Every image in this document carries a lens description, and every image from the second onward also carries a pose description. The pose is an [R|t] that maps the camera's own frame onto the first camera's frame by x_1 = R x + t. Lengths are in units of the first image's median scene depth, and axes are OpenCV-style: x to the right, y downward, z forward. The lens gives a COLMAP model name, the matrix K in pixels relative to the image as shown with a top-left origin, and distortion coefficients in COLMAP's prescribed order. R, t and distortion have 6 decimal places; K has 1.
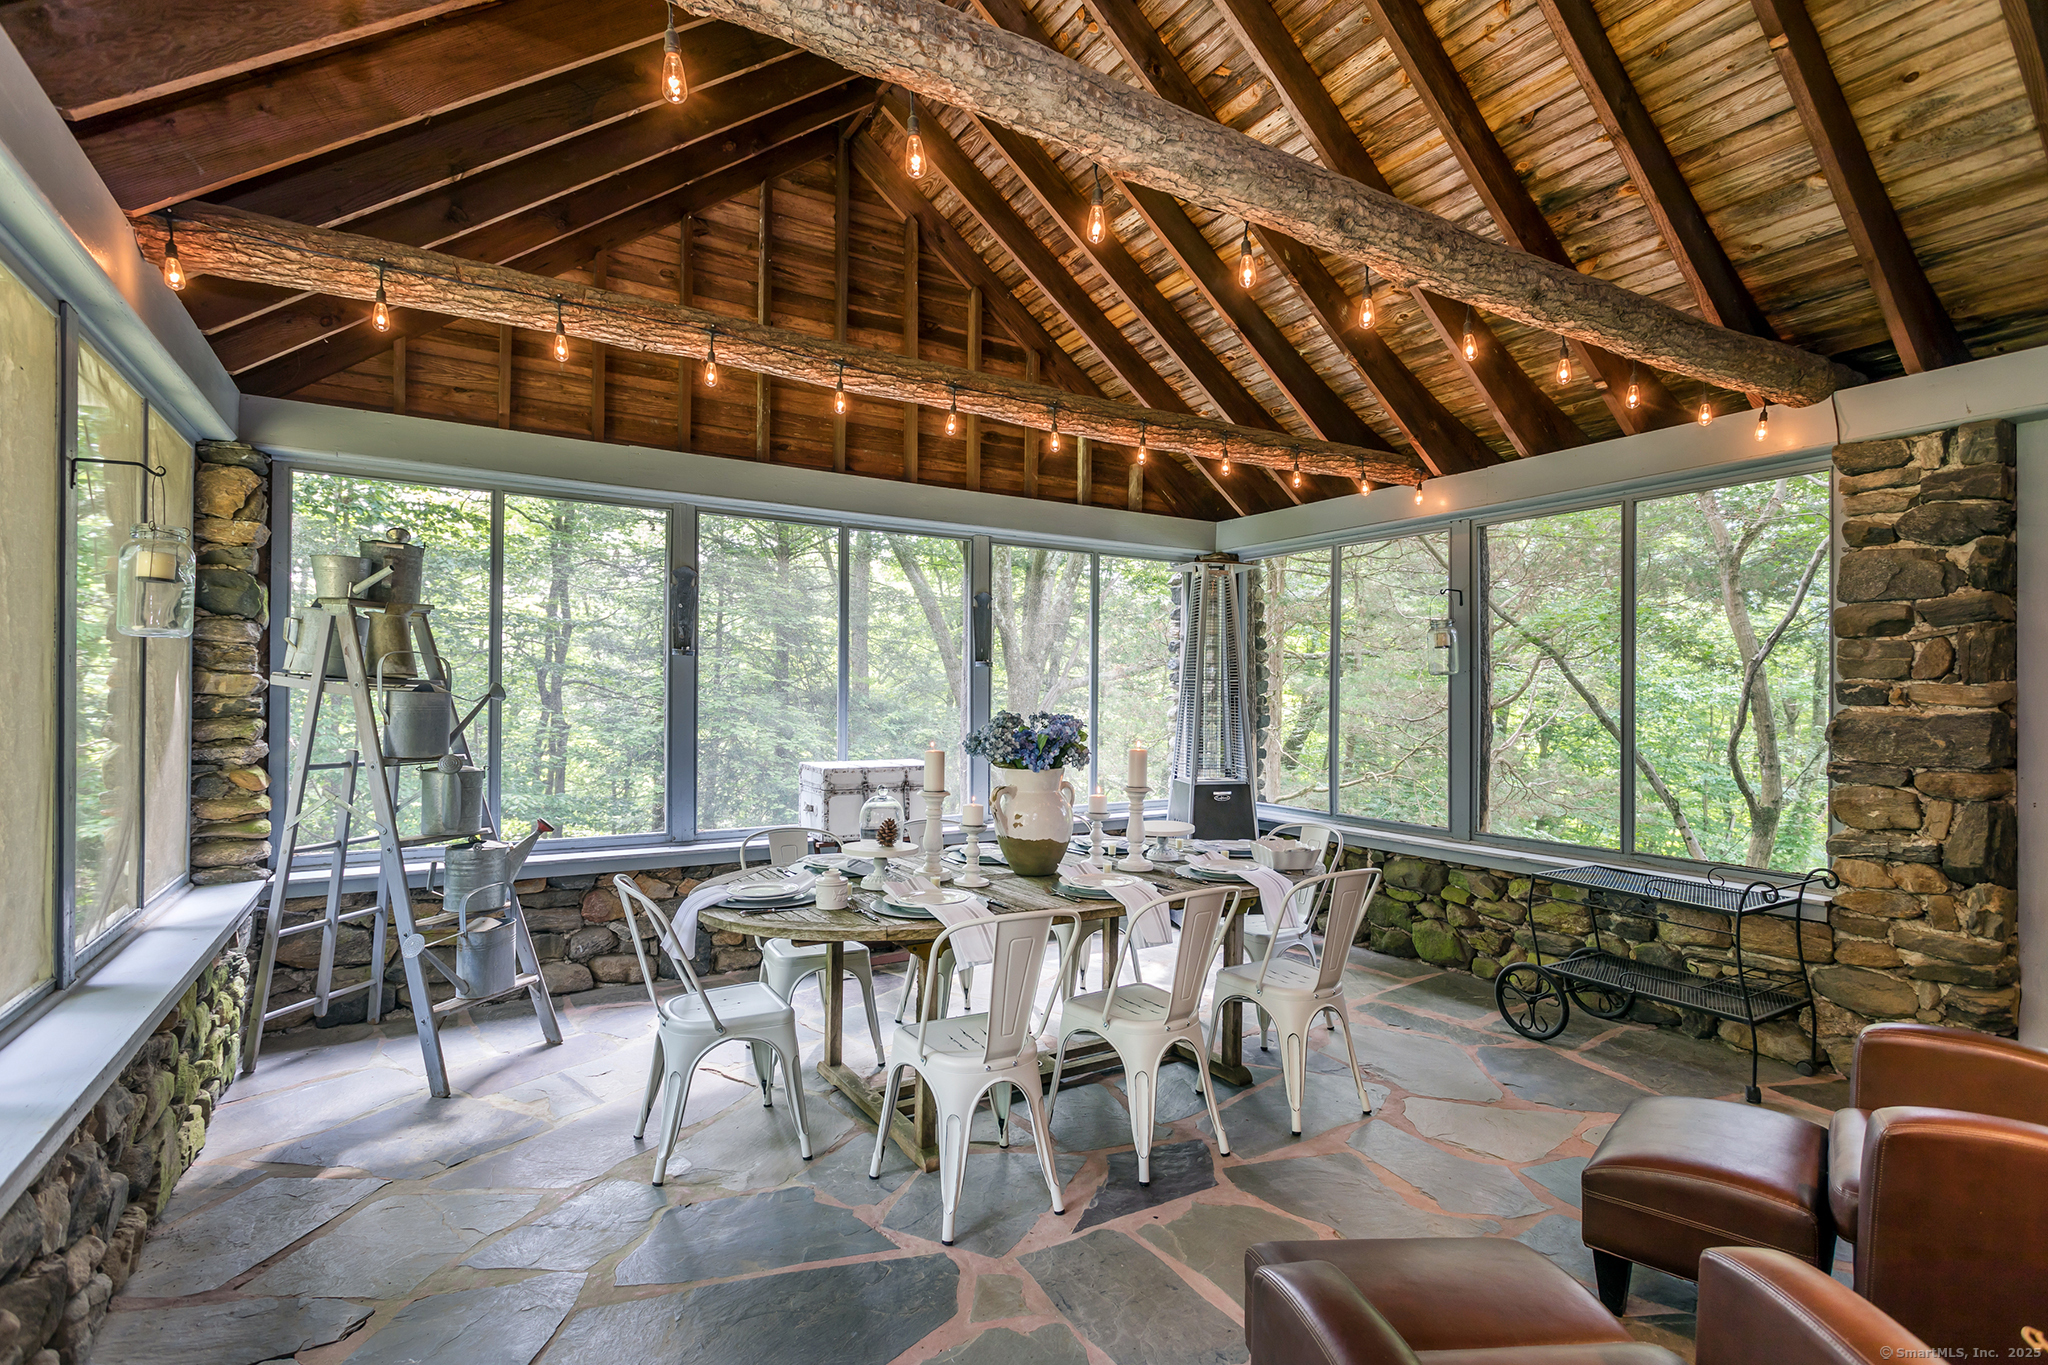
lens RADIAL K [[985.0, 0, 1032.9], [0, 985.0, 687.9], [0, 0, 1]] dist [-0.003754, -0.000122]
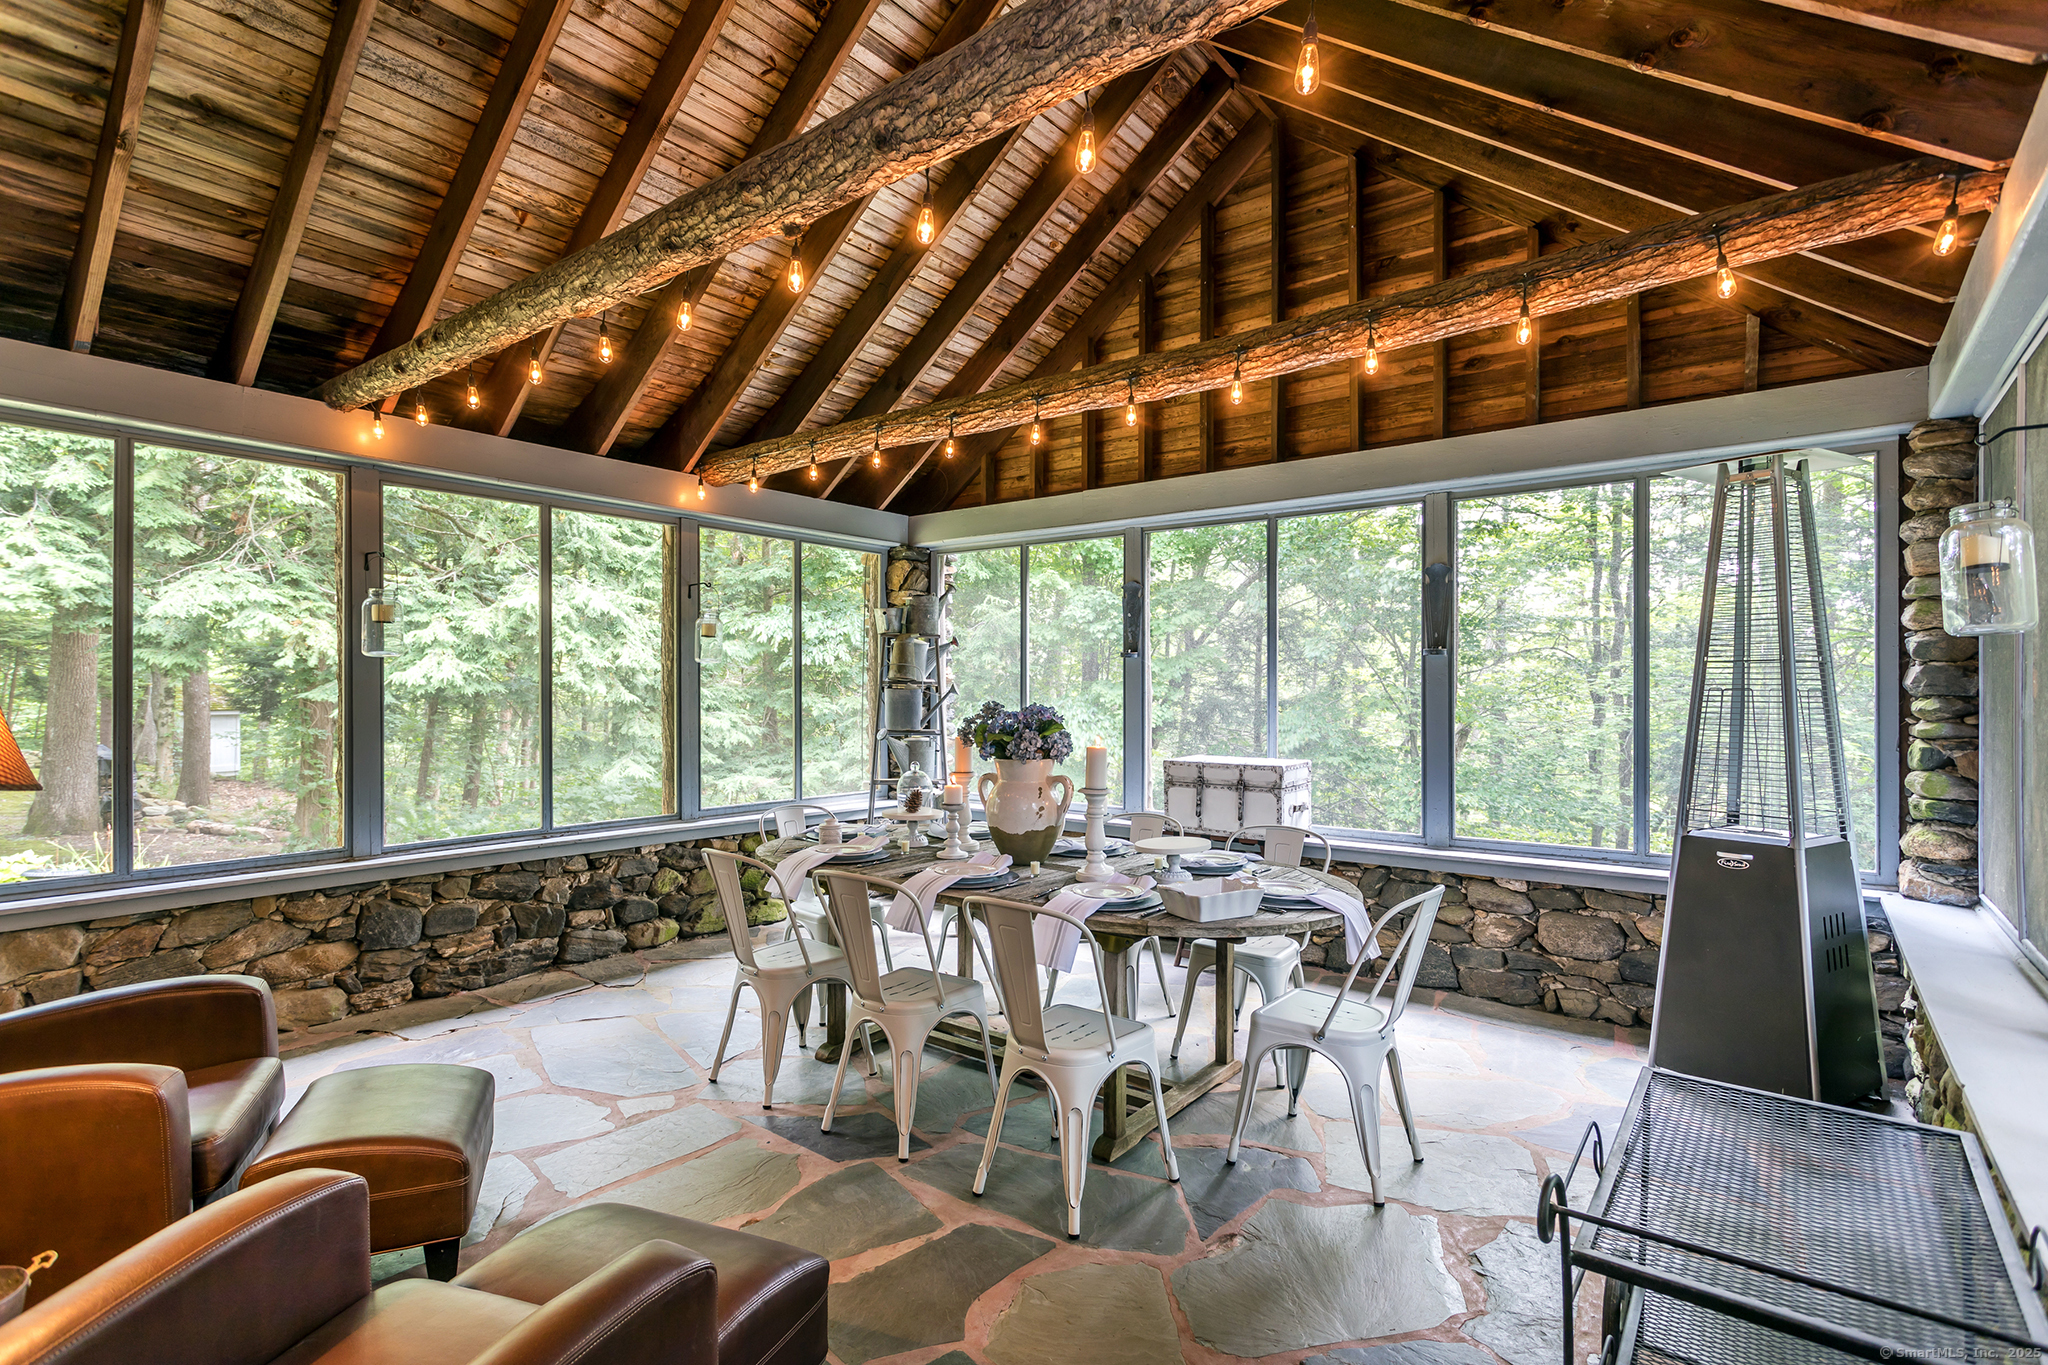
lens RADIAL K [[985.0, 0, 1029.2], [0, 985.0, 685.1], [0, 0, 1]] dist [-0.003754, -0.000122]
pose [[0.351002, -0.007543, -0.936344, 0.719148], [0.005183, 0.999968, -0.006113, 0.006928], [0.936360, -0.002707, 0.351030, 0.484152]]
